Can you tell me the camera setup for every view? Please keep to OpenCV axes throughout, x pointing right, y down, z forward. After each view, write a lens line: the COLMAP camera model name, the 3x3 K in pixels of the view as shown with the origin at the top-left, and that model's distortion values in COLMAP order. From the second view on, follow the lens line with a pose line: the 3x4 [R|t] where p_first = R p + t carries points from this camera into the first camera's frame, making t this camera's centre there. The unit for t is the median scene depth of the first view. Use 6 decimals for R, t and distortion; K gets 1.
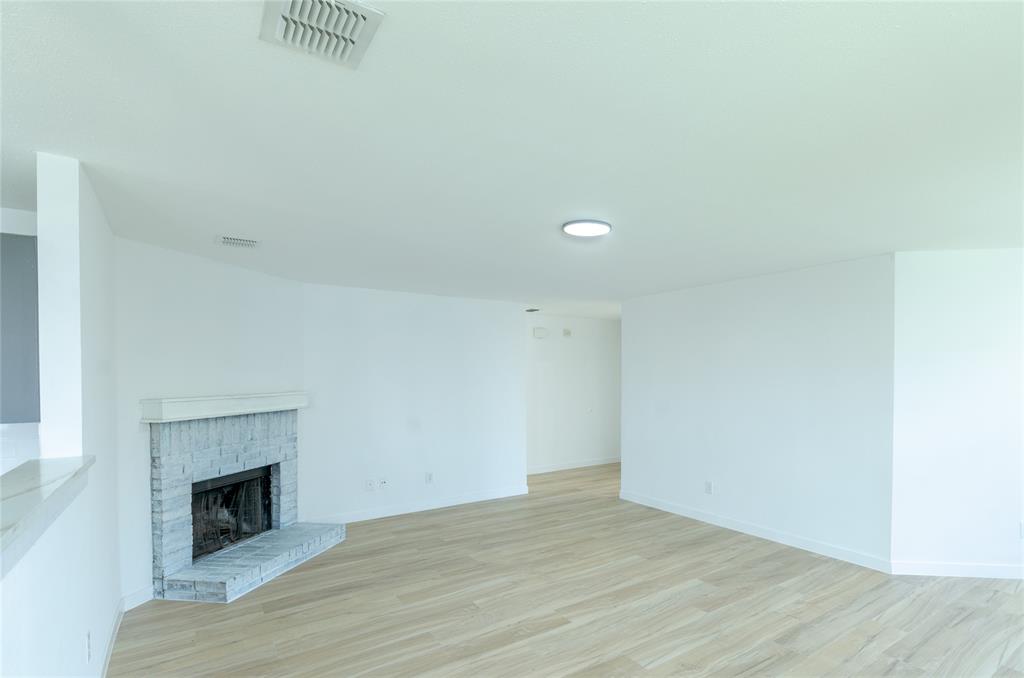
lens RADIAL K [[528.7, 0, 583.5], [0, 528.7, 385.1], [0, 0, 1]] dist [-0.006968, -0.001299]
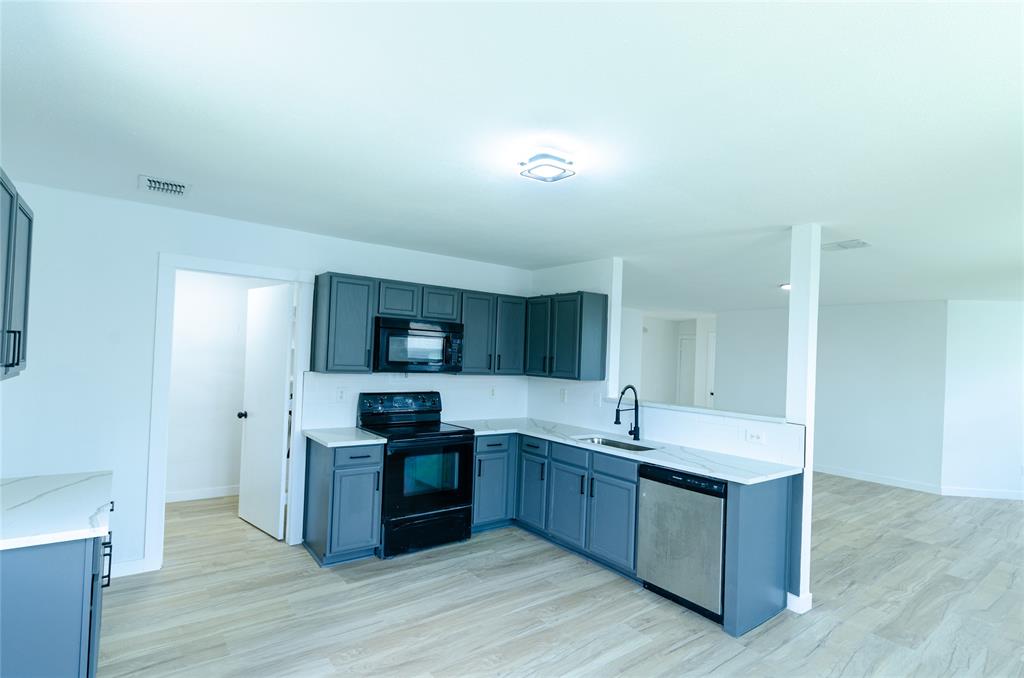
lens RADIAL K [[508.8, 0, 514.0], [0, 508.8, 356.7], [0, 0, 1]] dist [-0.000897, -0.000148]
pose [[0.999200, 0.039236, 0.007722, -0.746831], [-0.039000, 0.998828, -0.028662, 0.025032], [-0.008838, 0.028338, 0.999559, -0.561002]]
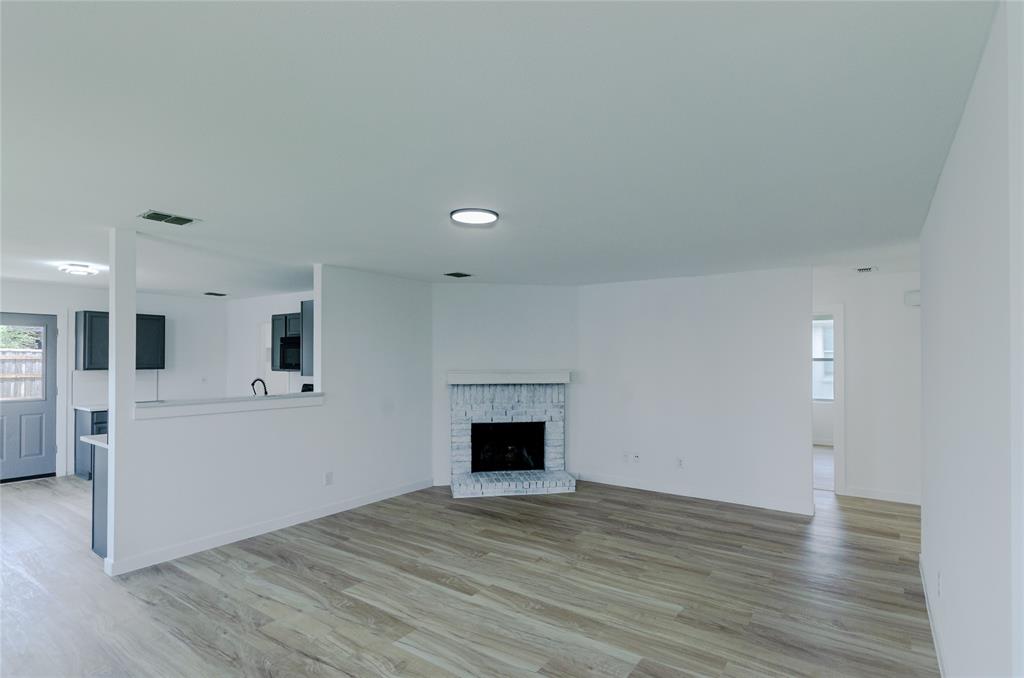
lens RADIAL K [[508.8, 0, 514.0], [0, 508.8, 356.7], [0, 0, 1]] dist [-0.000897, -0.000148]
pose [[0.303016, 0.003840, -0.952978, 0.754019], [-0.023992, 0.999706, -0.003601, -0.016894], [0.952683, 0.023955, 0.303019, 0.600799]]
